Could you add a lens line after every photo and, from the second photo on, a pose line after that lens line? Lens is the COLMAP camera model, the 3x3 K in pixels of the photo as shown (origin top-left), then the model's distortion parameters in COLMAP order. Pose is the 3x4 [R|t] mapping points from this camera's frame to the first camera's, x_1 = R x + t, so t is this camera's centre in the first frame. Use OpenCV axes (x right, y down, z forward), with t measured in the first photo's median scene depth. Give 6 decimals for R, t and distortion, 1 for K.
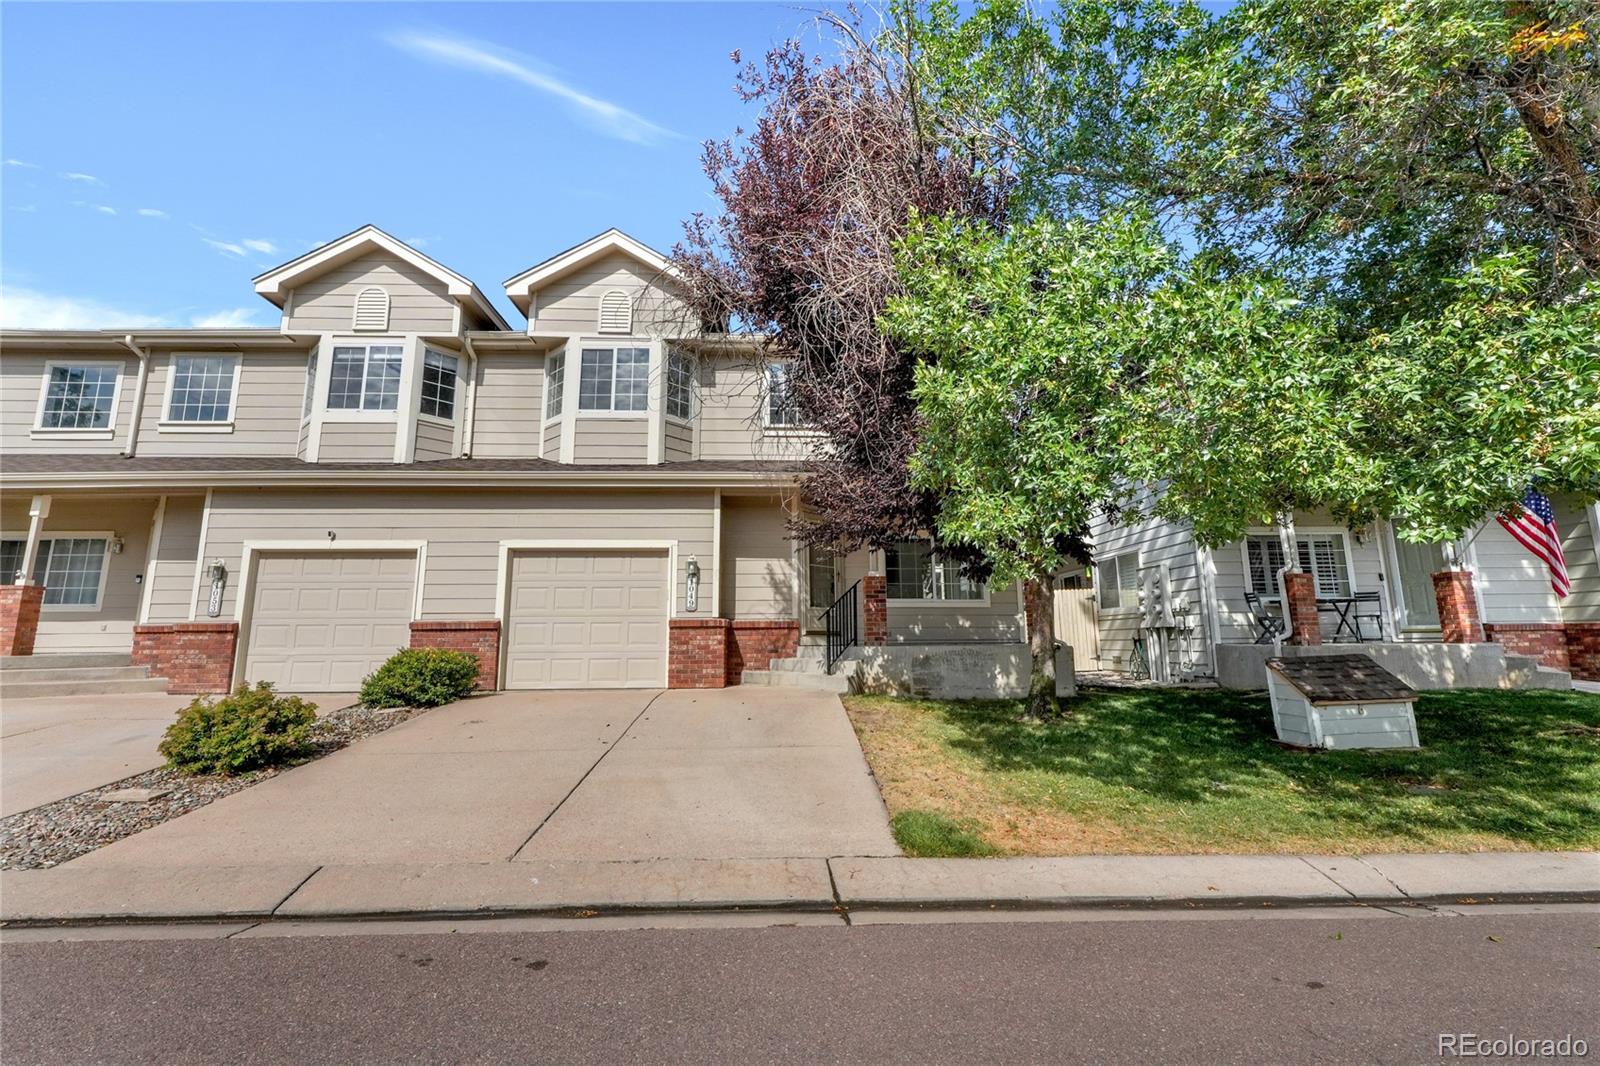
lens RADIAL K [[680.8, 0, 793.5], [0, 680.8, 523.2], [0, 0, 1]] dist [-0.001251, -0.000095]
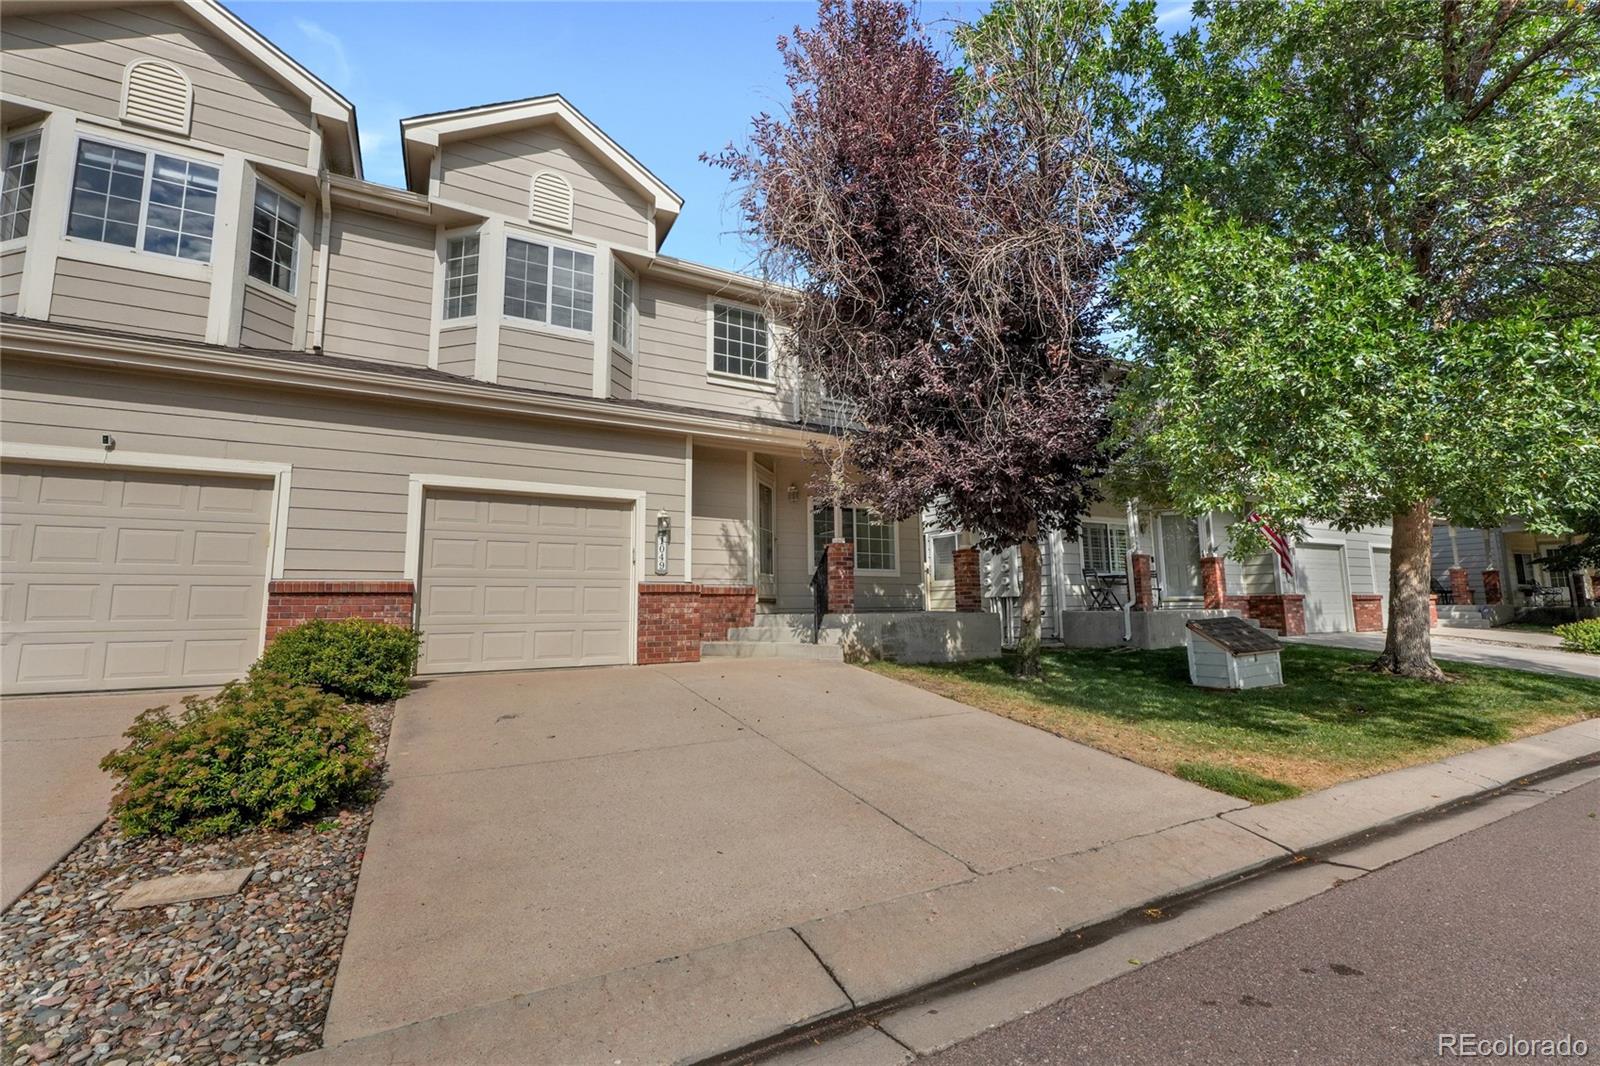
lens RADIAL K [[683.8, 0, 793.5], [0, 683.8, 520.8], [0, 0, 1]] dist [-0.001774, -0.000027]
pose [[0.893214, 0.055109, 0.446243, -0.379637], [-0.072821, 0.997088, 0.022625, 0.028709], [-0.443697, -0.052705, 0.894626, 0.149360]]
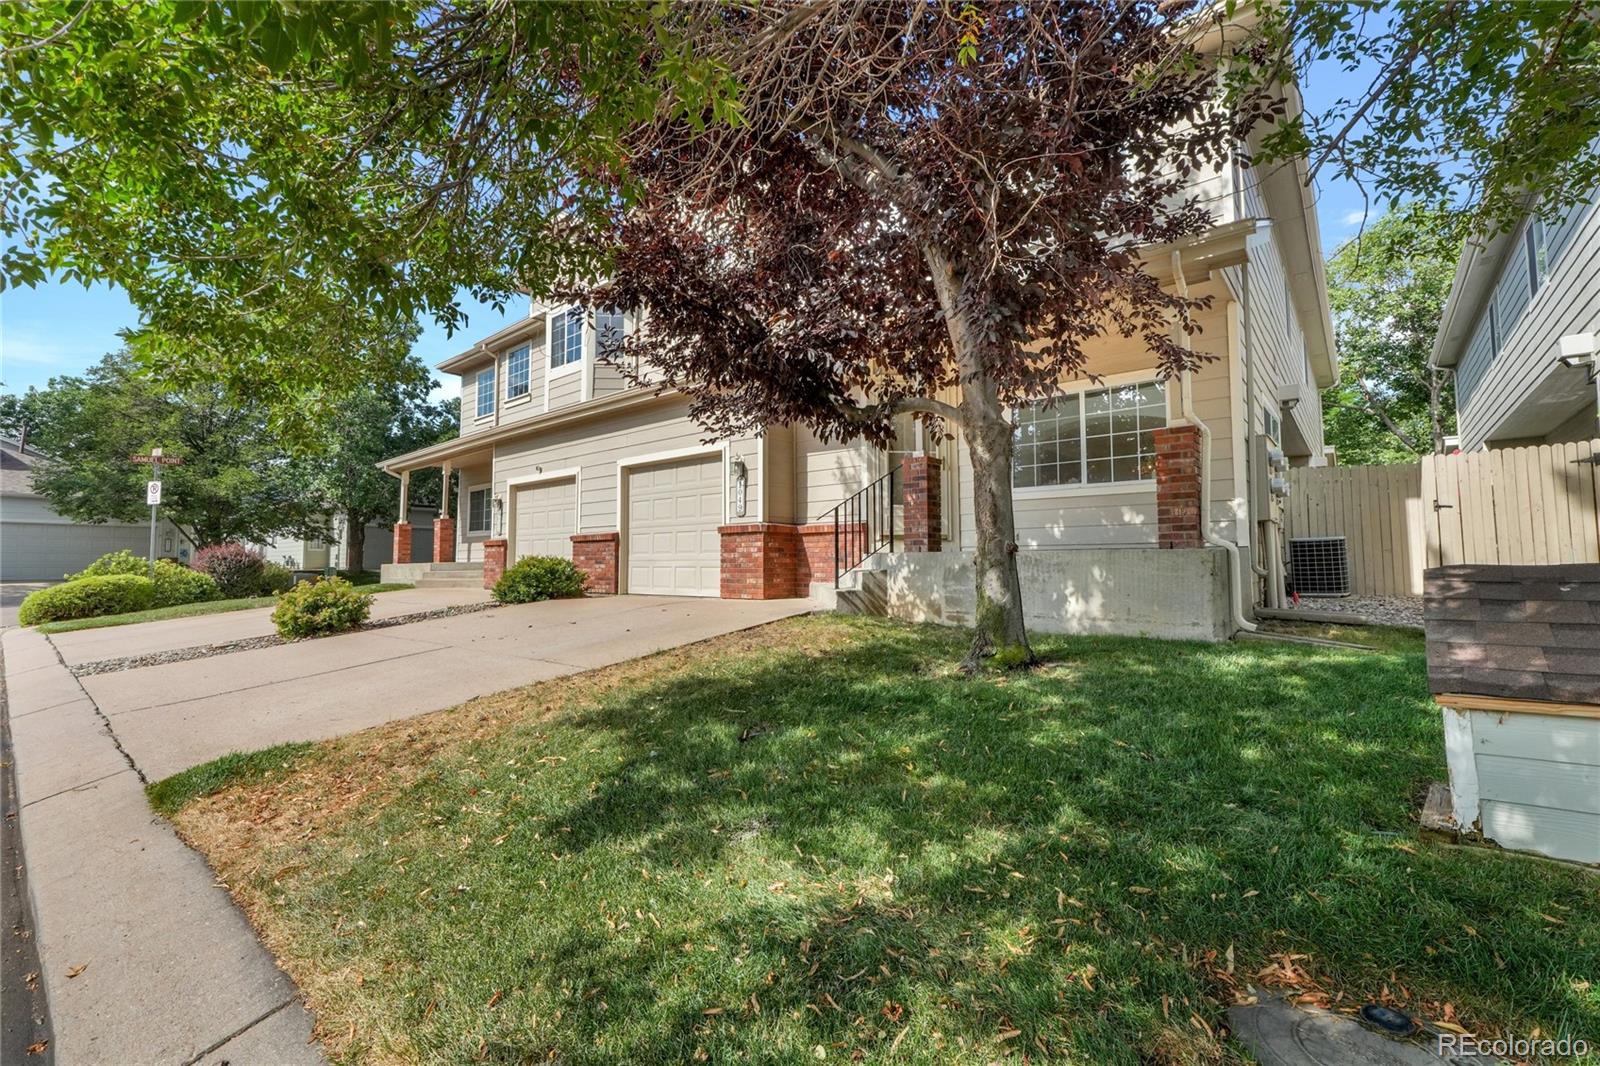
lens RADIAL K [[673.8, 0, 790.9], [0, 673.8, 523.2], [0, 0, 1]] dist [-0.001407, -0.000084]
pose [[0.734834, -0.036137, -0.677284, 0.498058], [0.115126, 0.990735, 0.072047, 0.078234], [0.668405, -0.130916, 0.732186, 0.368770]]
